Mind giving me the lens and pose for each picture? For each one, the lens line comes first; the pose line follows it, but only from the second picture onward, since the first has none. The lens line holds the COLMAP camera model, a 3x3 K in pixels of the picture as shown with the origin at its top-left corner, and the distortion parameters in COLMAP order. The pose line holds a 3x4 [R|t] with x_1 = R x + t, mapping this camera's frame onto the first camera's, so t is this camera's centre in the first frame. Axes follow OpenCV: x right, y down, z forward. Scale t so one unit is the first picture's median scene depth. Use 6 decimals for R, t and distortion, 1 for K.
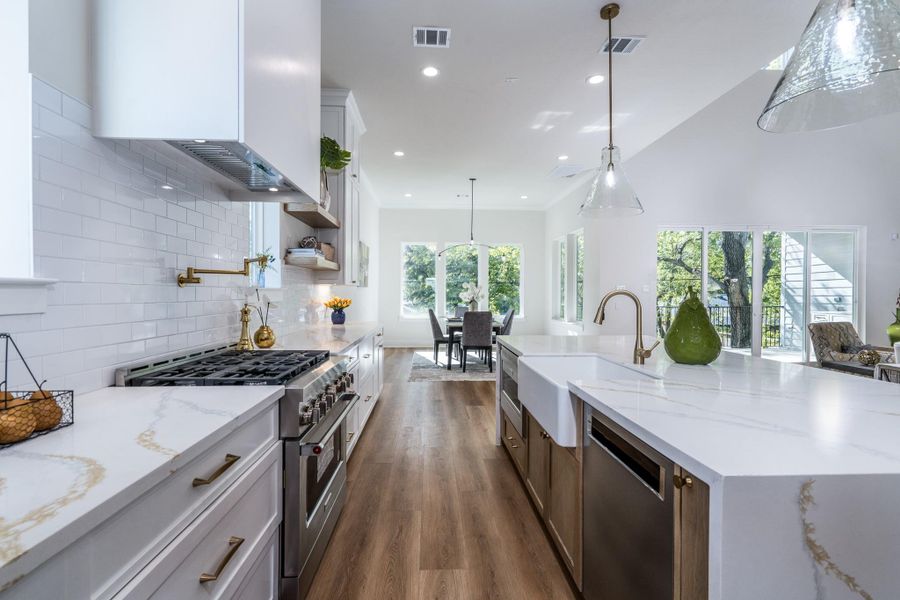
lens RADIAL K [[413.4, 0, 449.3], [0, 413.4, 301.8], [0, 0, 1]] dist [-0.005008, 0.002166]
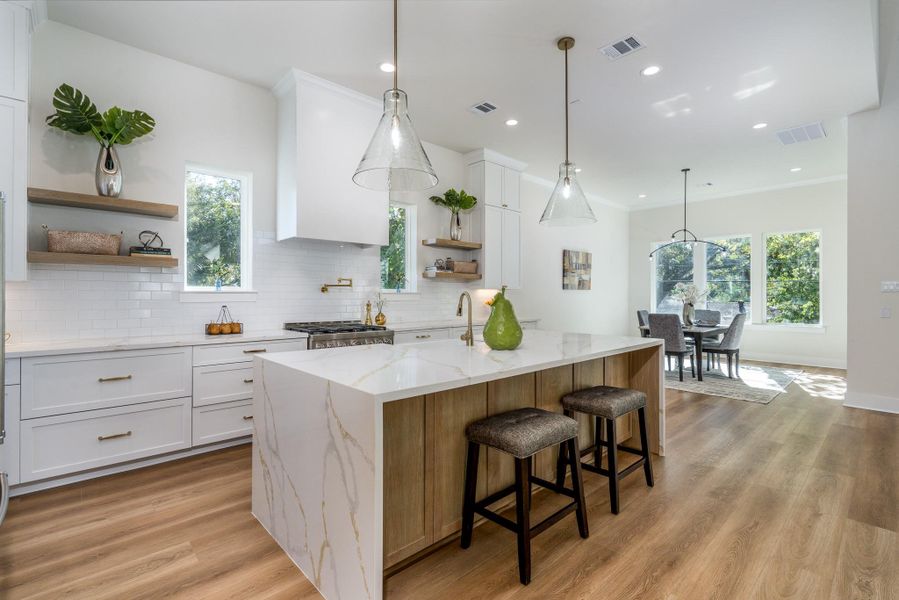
lens RADIAL K [[413.0, 0, 448.7], [0, 413.0, 294.8], [0, 0, 1]] dist [-0.005008, 0.002166]
pose [[0.632503, -0.009400, -0.774501, 0.757185], [-0.010574, 0.999728, -0.020769, 0.007564], [0.774486, 0.021326, 0.632231, 0.040775]]
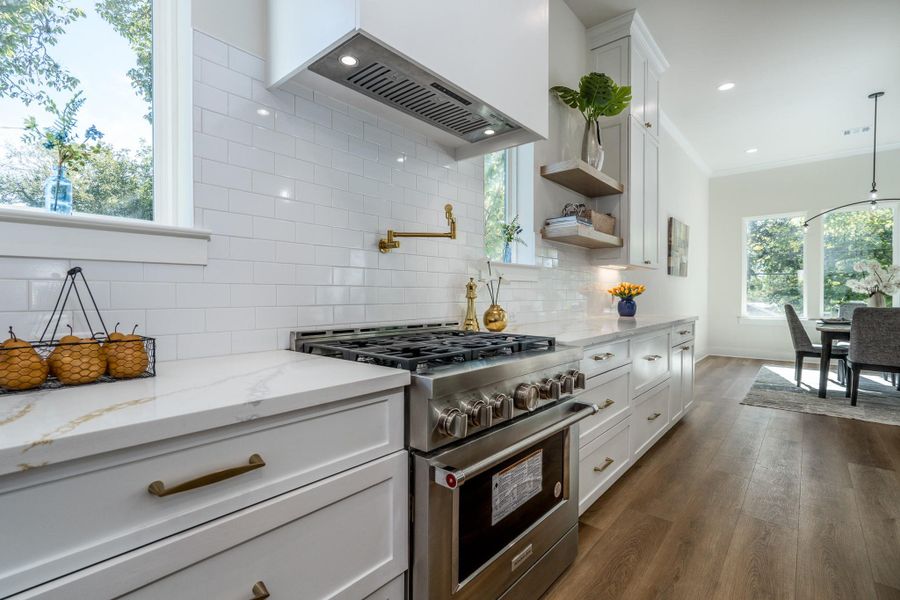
lens RADIAL K [[413.4, 0, 452.4], [0, 413.4, 299.9], [0, 0, 1]] dist [-0.005008, 0.002166]
pose [[0.723274, 0.001620, -0.690559, 0.044158], [-0.009493, 0.999926, -0.007597, 0.035394], [0.690496, 0.012050, 0.723236, 0.214273]]
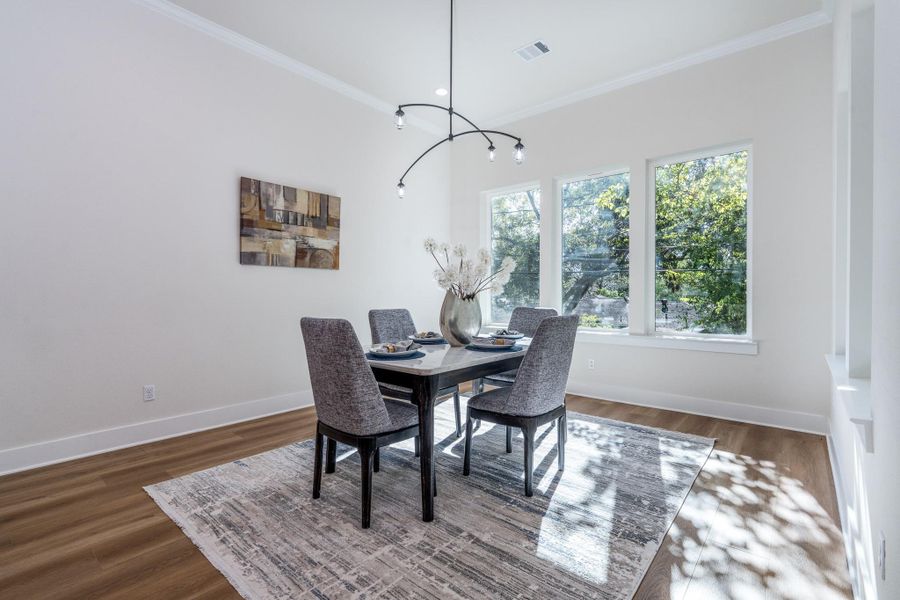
lens RADIAL K [[415.2, 0, 449.4], [0, 415.2, 300.6], [0, 0, 1]] dist [-0.002035, -0.000047]
pose [[0.723736, 0.001271, -0.690076, 0.551038], [-0.010494, 0.999903, -0.009165, 0.019465], [0.689998, 0.013875, 0.723679, 1.284663]]
